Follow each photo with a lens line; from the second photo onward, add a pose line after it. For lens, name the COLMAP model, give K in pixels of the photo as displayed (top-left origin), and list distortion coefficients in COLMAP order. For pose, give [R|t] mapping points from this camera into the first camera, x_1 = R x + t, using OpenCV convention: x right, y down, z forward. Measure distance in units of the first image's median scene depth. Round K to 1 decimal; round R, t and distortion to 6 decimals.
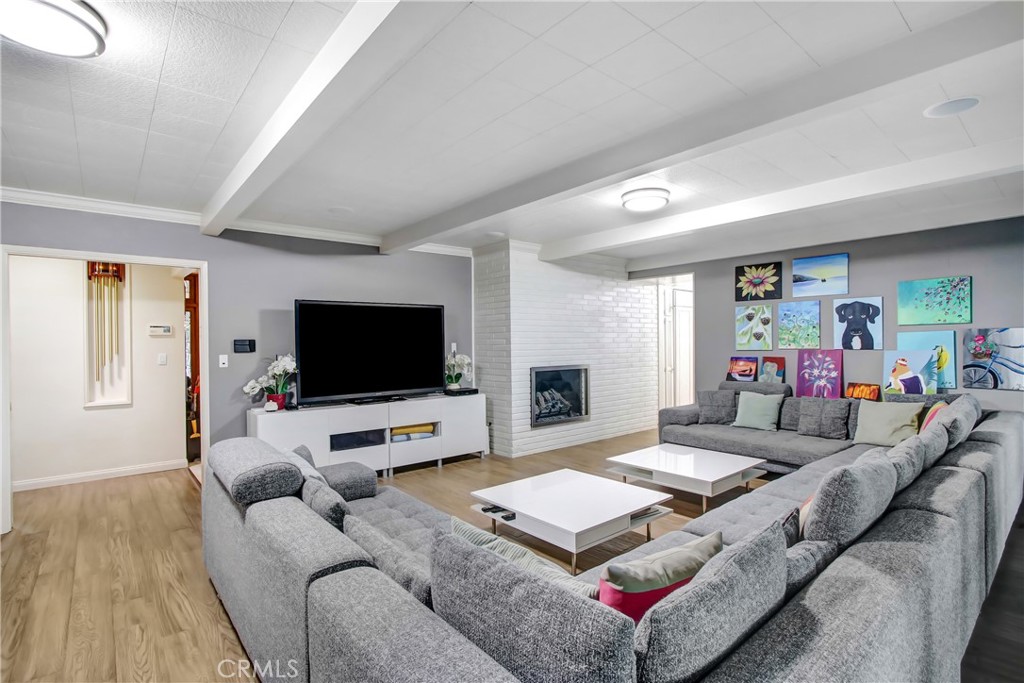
lens RADIAL K [[484.5, 0, 493.5], [0, 484.5, 342.3], [0, 0, 1]] dist [-0.014777, 0.001181]
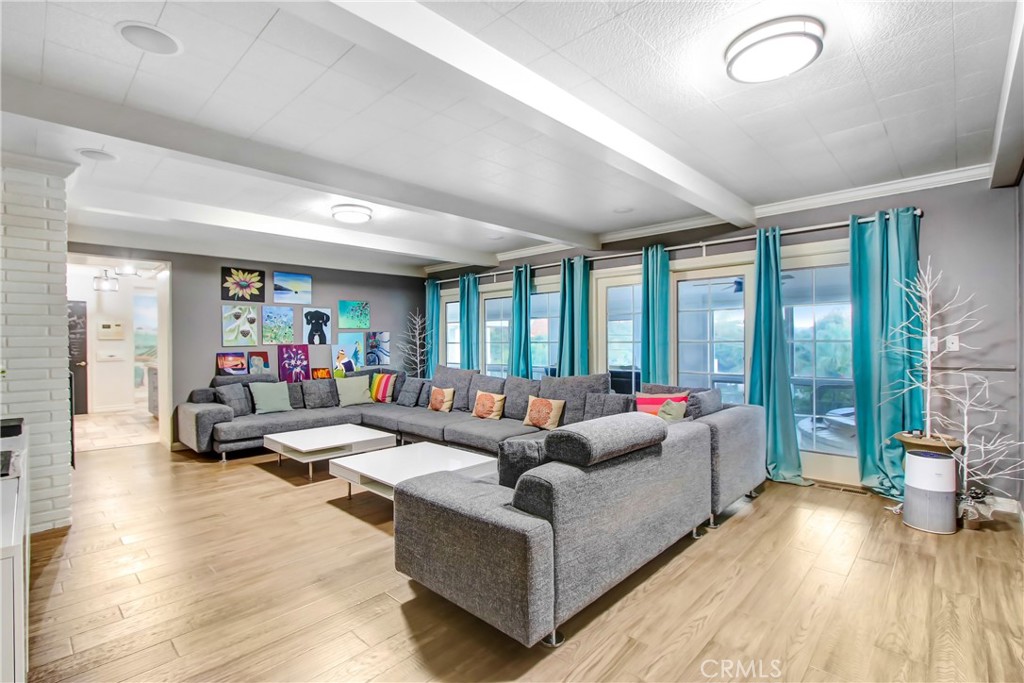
lens RADIAL K [[484.5, 0, 493.5], [0, 484.5, 342.3], [0, 0, 1]] dist [-0.014777, 0.001181]
pose [[-0.108173, 0.007733, 0.994102, -0.653080], [0.006507, 0.999954, -0.007070, 0.020142], [-0.994111, 0.005704, -0.108218, 0.577648]]
